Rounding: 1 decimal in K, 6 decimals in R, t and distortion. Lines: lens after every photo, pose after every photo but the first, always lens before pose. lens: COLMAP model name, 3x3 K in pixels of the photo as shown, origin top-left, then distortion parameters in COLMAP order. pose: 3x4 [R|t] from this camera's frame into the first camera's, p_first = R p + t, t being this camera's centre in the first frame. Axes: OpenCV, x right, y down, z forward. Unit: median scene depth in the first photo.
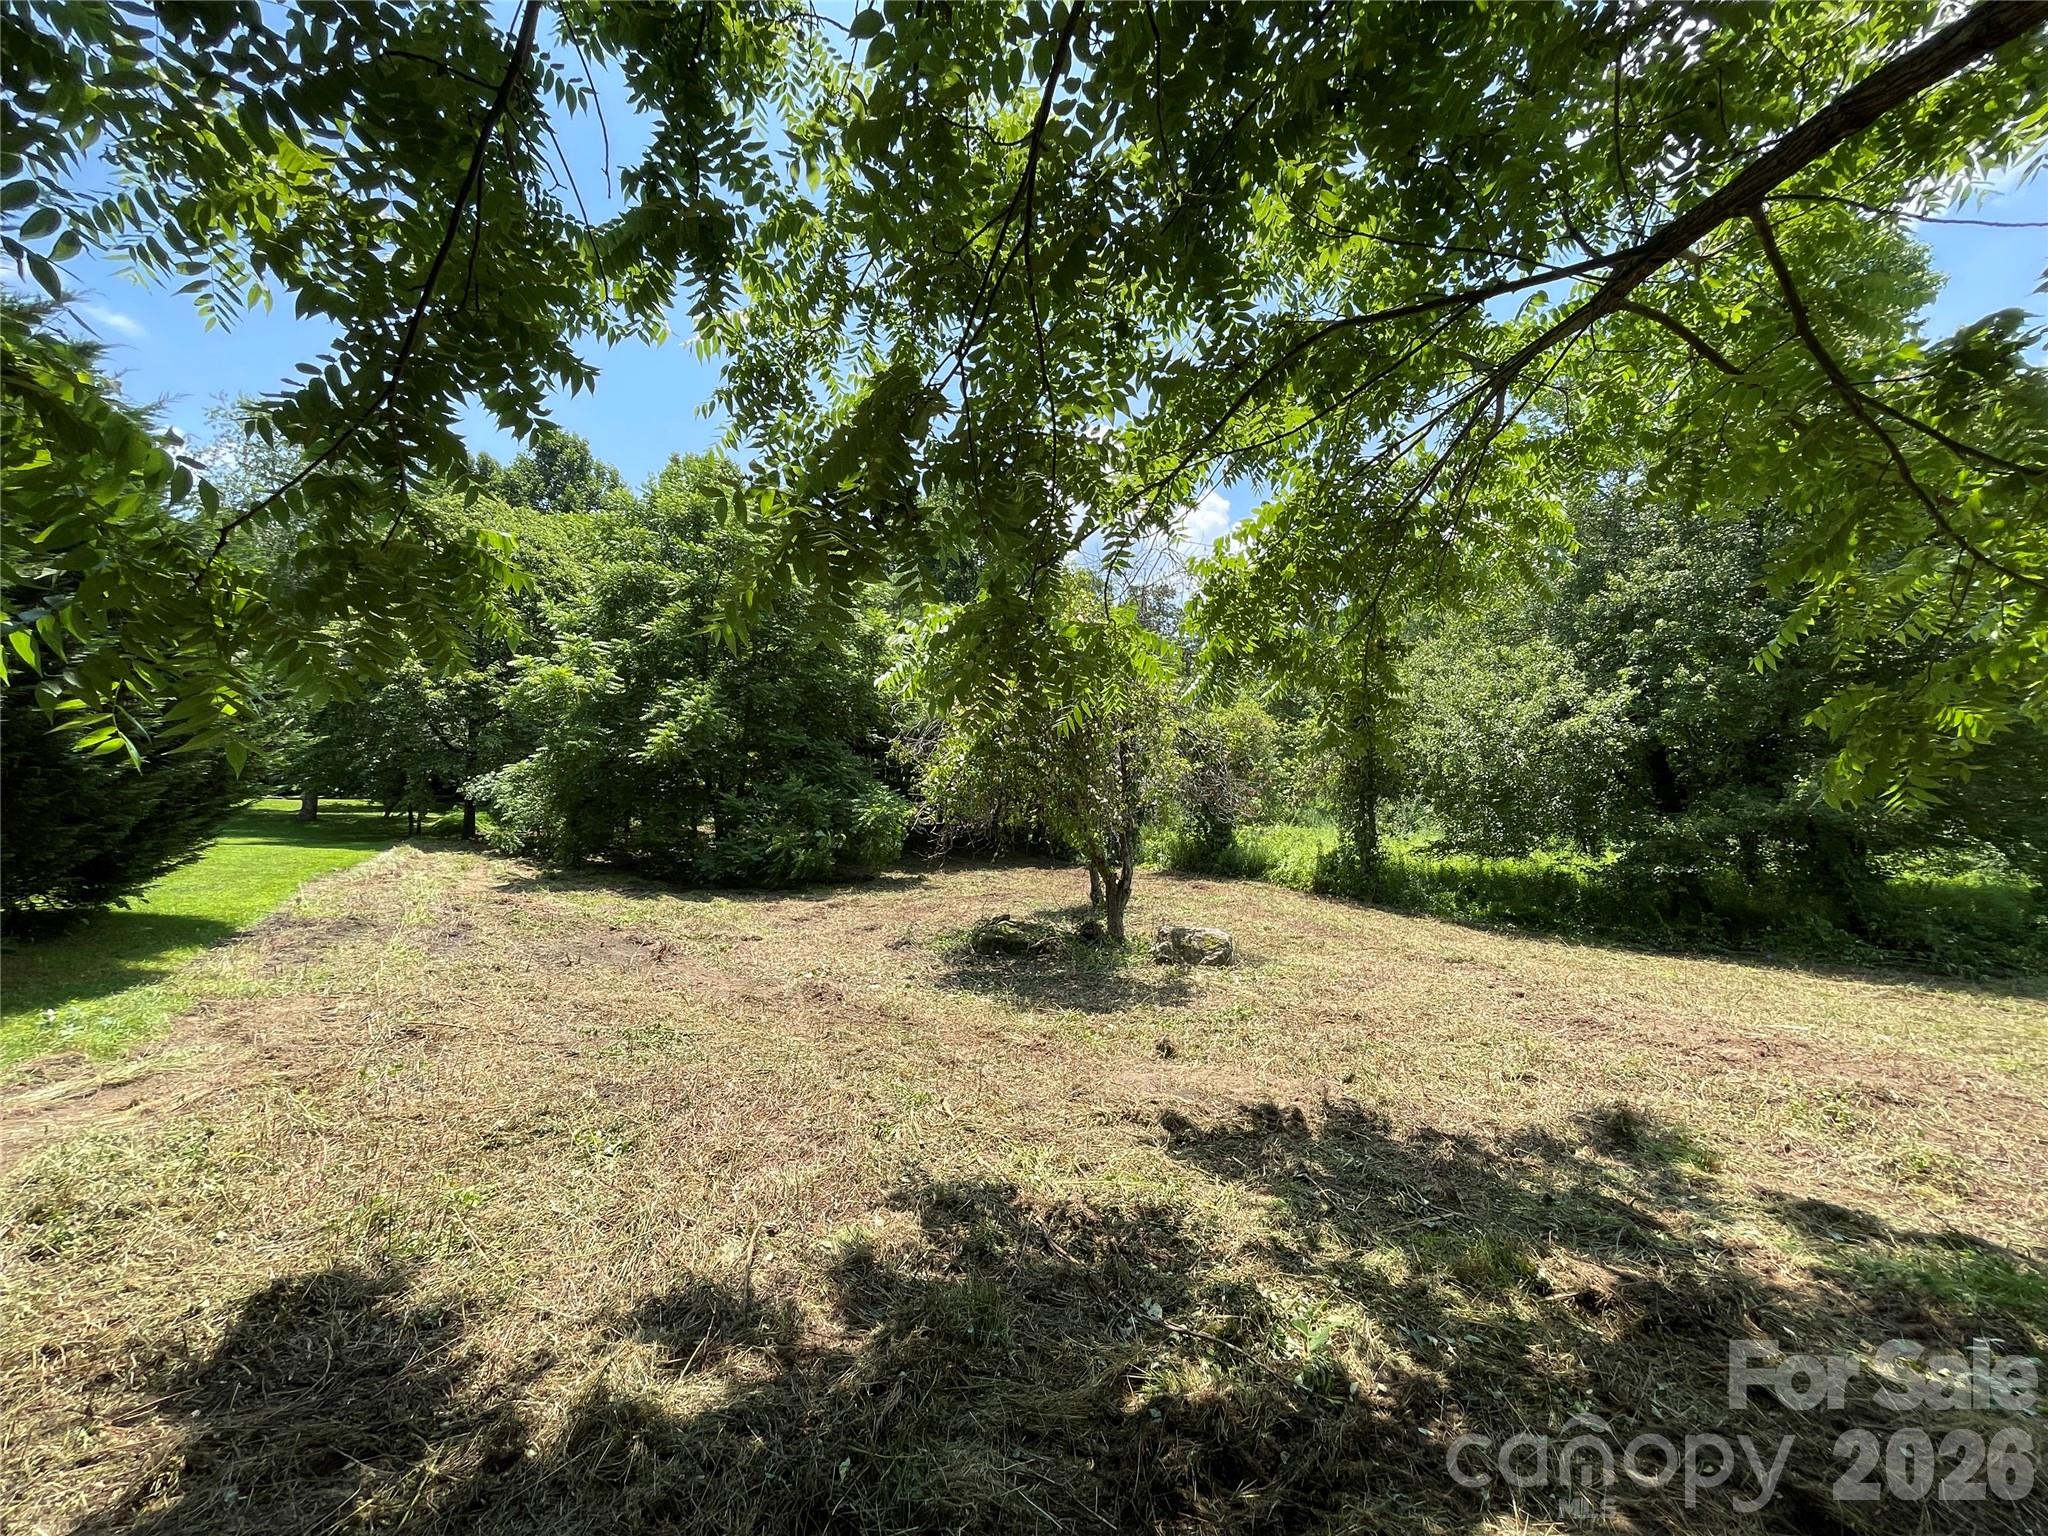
lens RADIAL K [[826.6, 0, 1026.0], [0, 826.6, 775.3], [0, 0, 1]] dist [-0.005510, 0.000710]
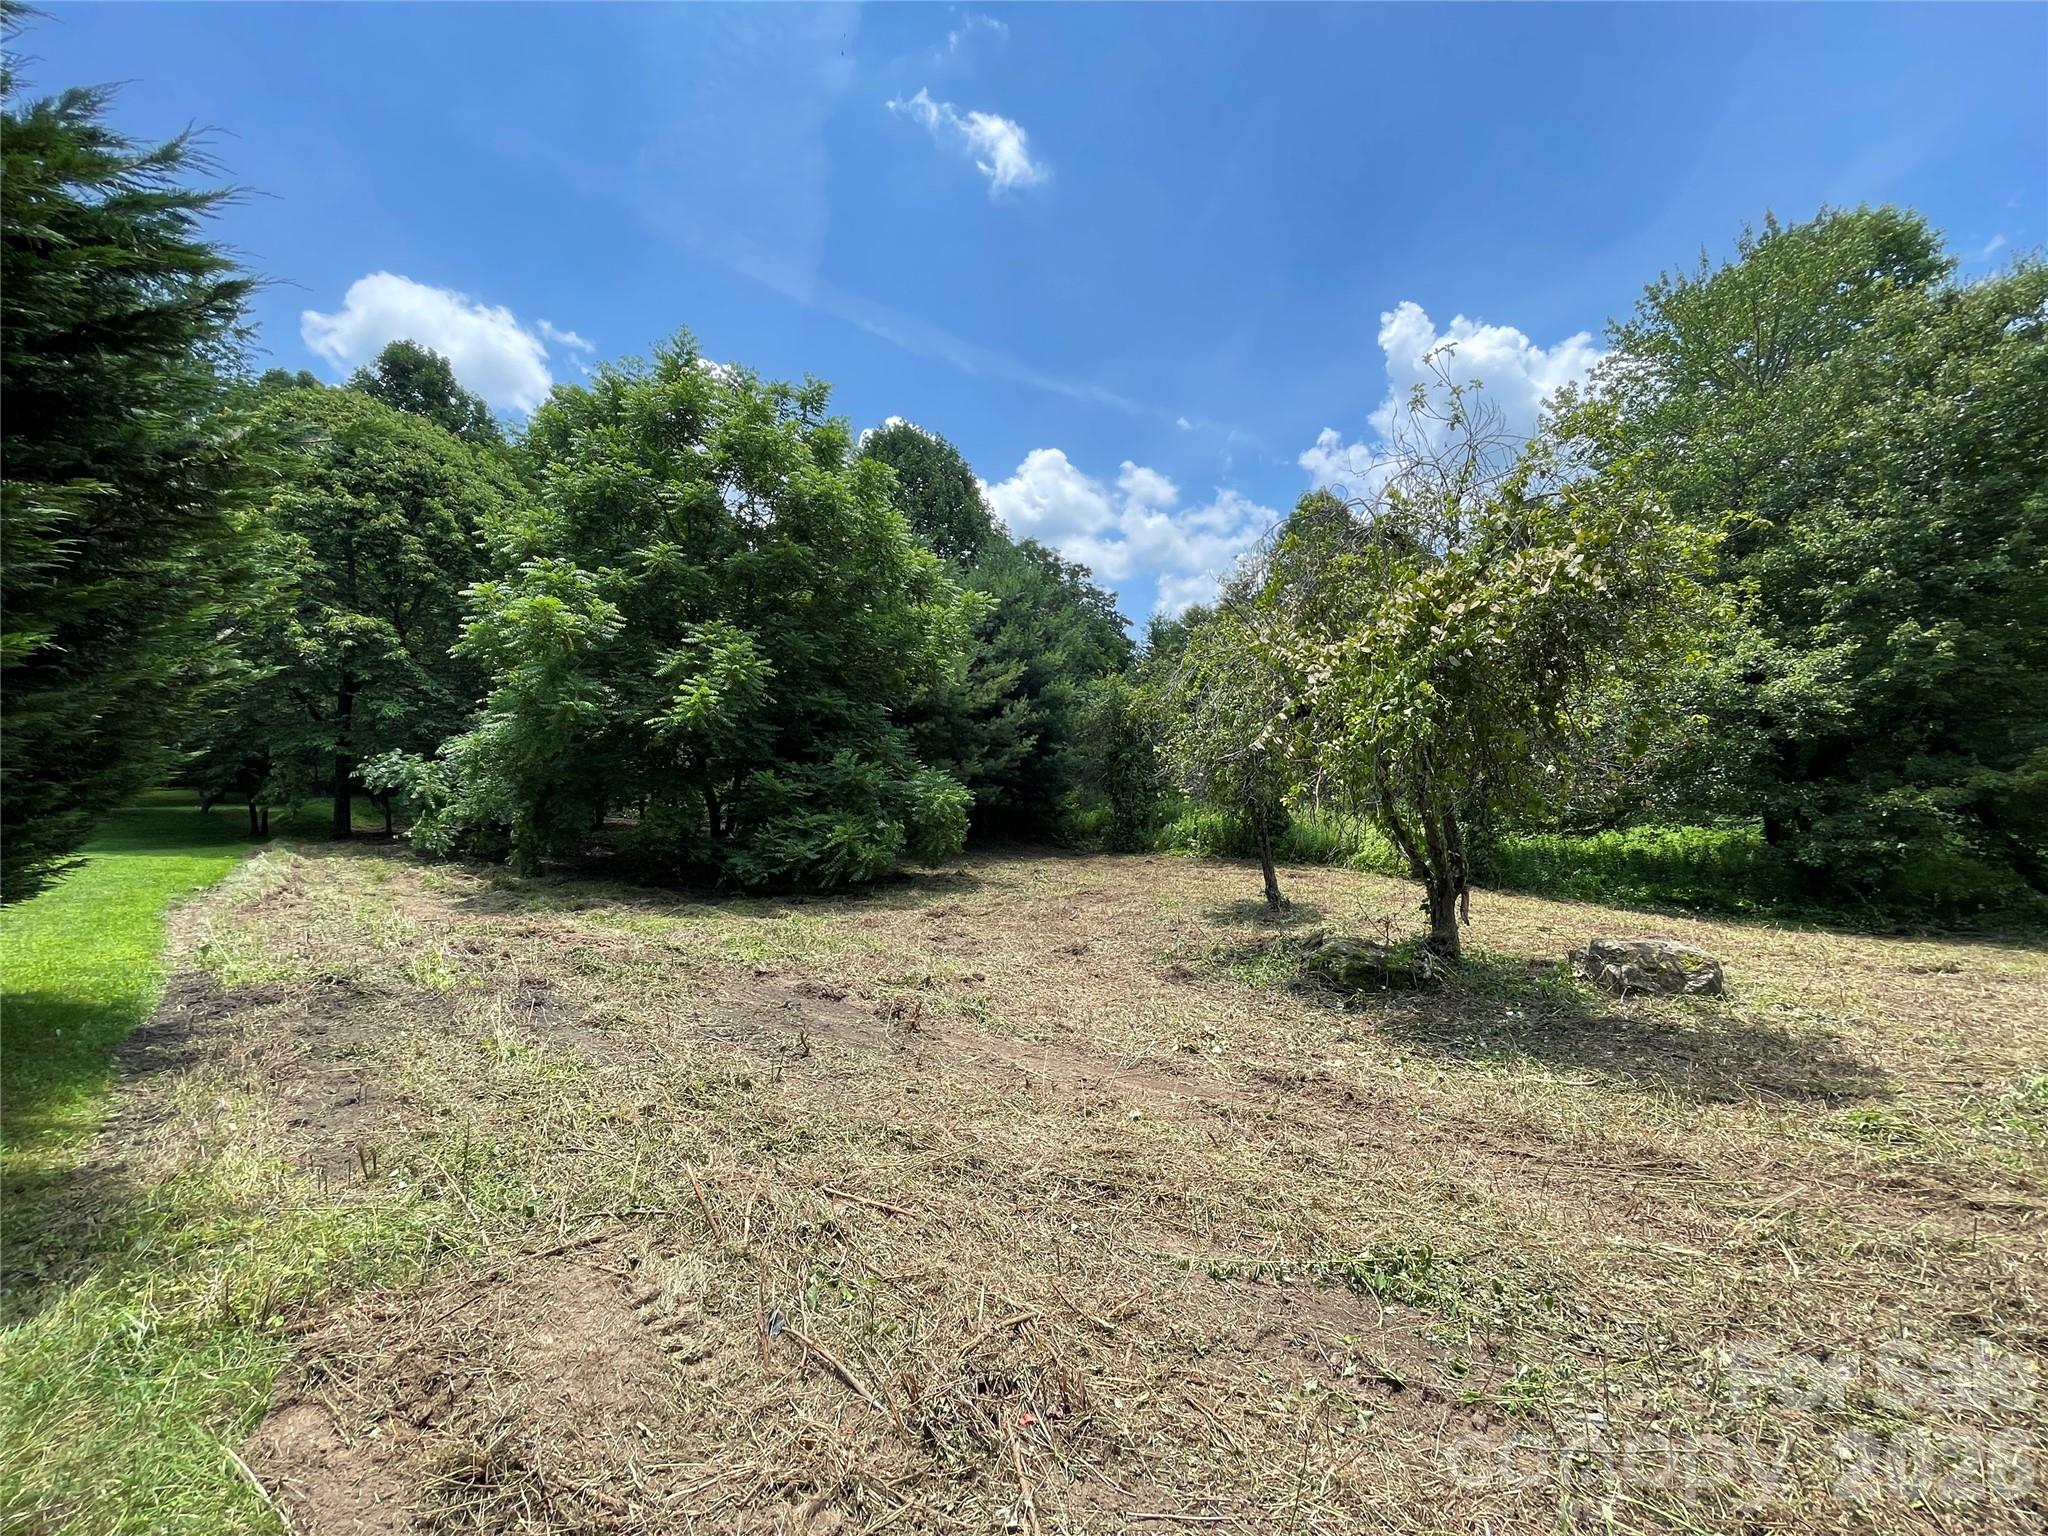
lens RADIAL K [[826.6, 0, 1022.8], [0, 826.6, 765.0], [0, 0, 1]] dist [-0.005510, 0.000710]
pose [[0.986981, -0.007219, 0.160672, -0.364295], [0.006345, 0.999962, 0.005955, 0.017130], [-0.160709, -0.004858, 0.986990, 0.298606]]
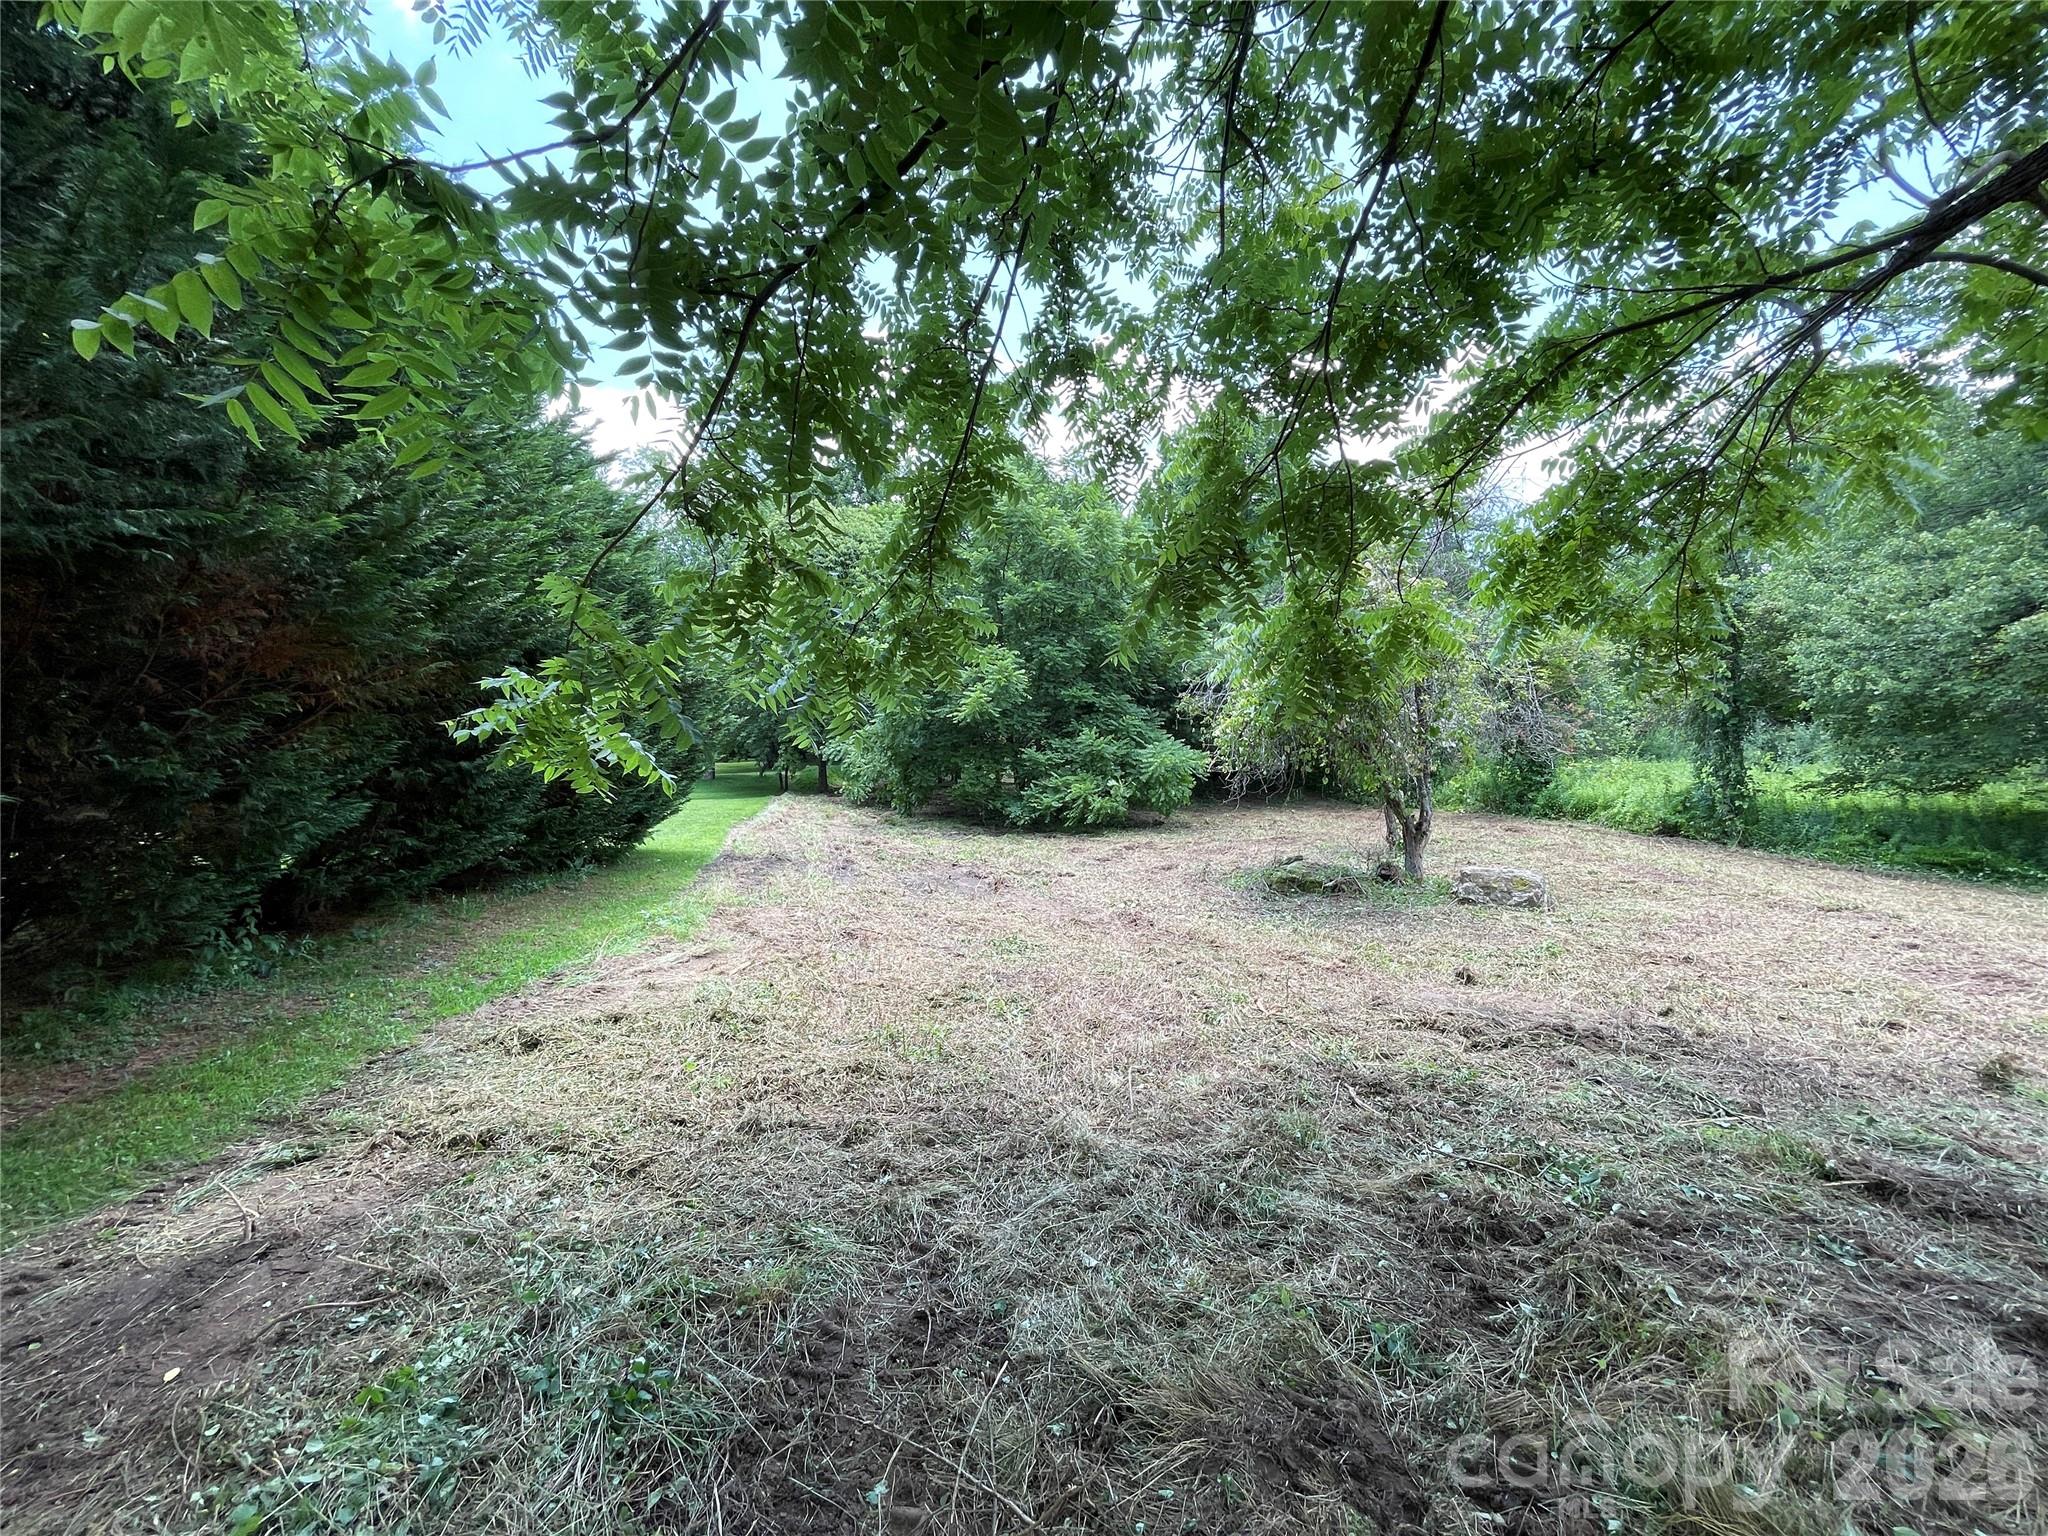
lens RADIAL K [[826.6, 0, 1027.0], [0, 826.6, 766.7], [0, 0, 1]] dist [-0.005510, 0.000710]
pose [[0.945374, -0.028047, -0.324780, -0.006023], [0.045753, 0.997846, 0.047006, -0.007550], [0.322762, -0.059297, 0.944621, -0.085673]]
